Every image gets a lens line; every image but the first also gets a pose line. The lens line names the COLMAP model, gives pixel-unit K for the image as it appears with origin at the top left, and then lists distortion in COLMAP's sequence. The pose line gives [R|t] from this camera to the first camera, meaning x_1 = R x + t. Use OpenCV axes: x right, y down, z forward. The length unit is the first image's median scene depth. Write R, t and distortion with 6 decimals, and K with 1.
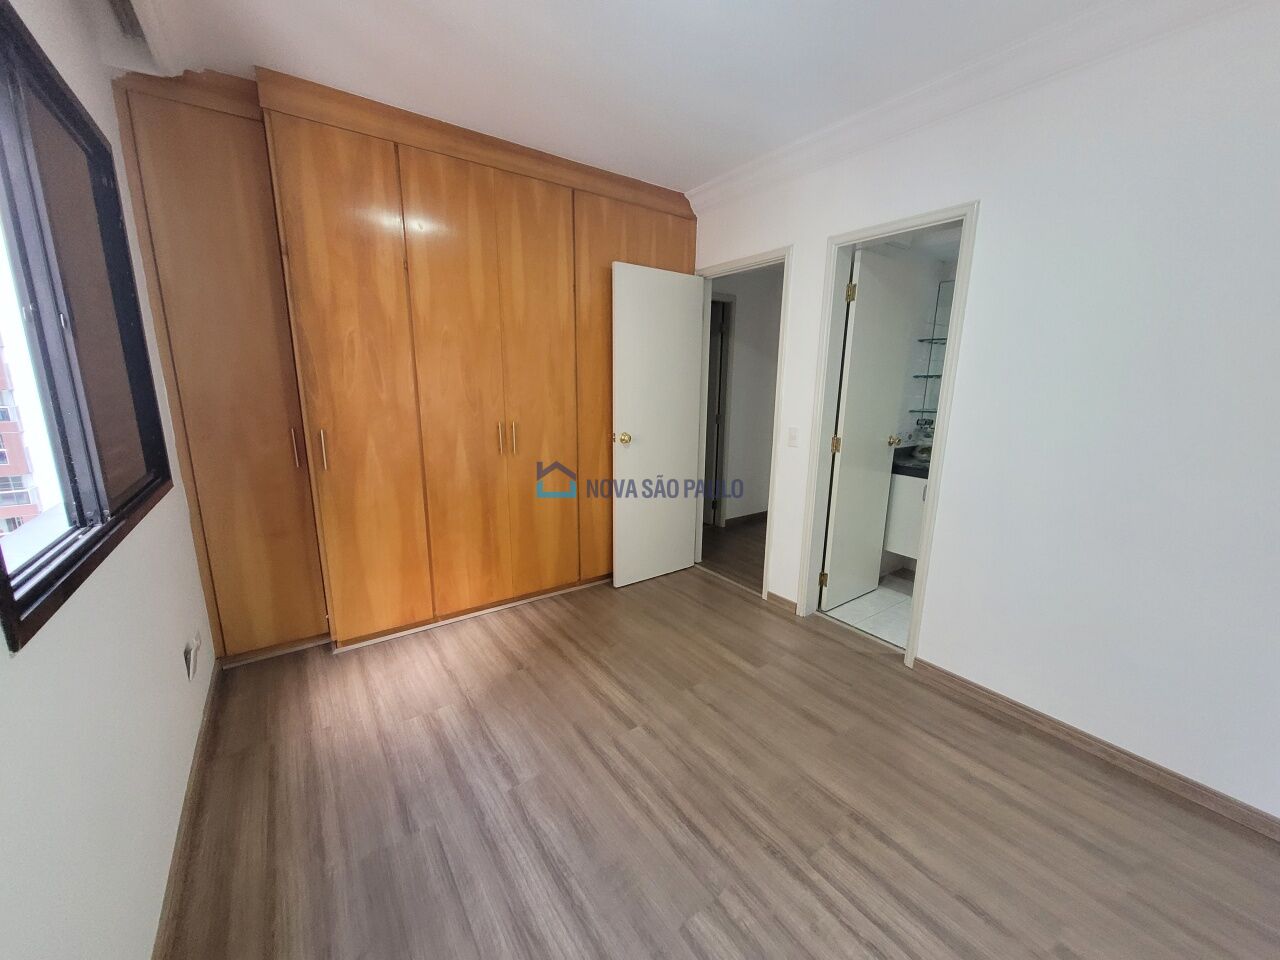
lens RADIAL K [[498.1, 0, 649.6], [0, 498.1, 488.4], [0, 0, 1]] dist [0.000484, -0.000920]
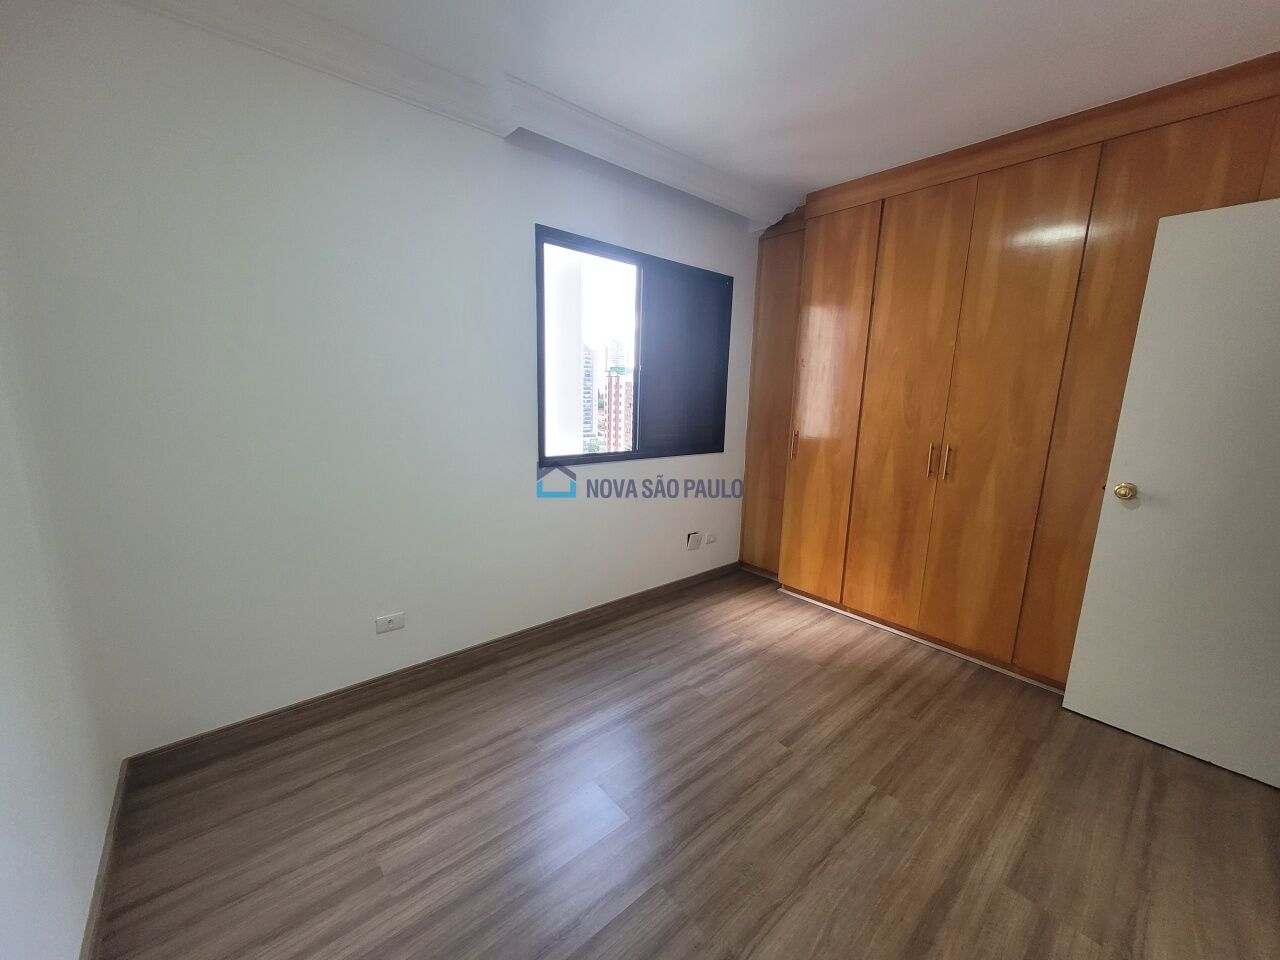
lens RADIAL K [[498.1, 0, 640.3], [0, 498.1, 484.5], [0, 0, 1]] dist [0.000484, -0.000920]
pose [[0.069184, 0.174165, -0.982283, 0.672332], [-0.236545, 0.959427, 0.153452, -0.077629], [0.969154, 0.221737, 0.107574, 0.414096]]
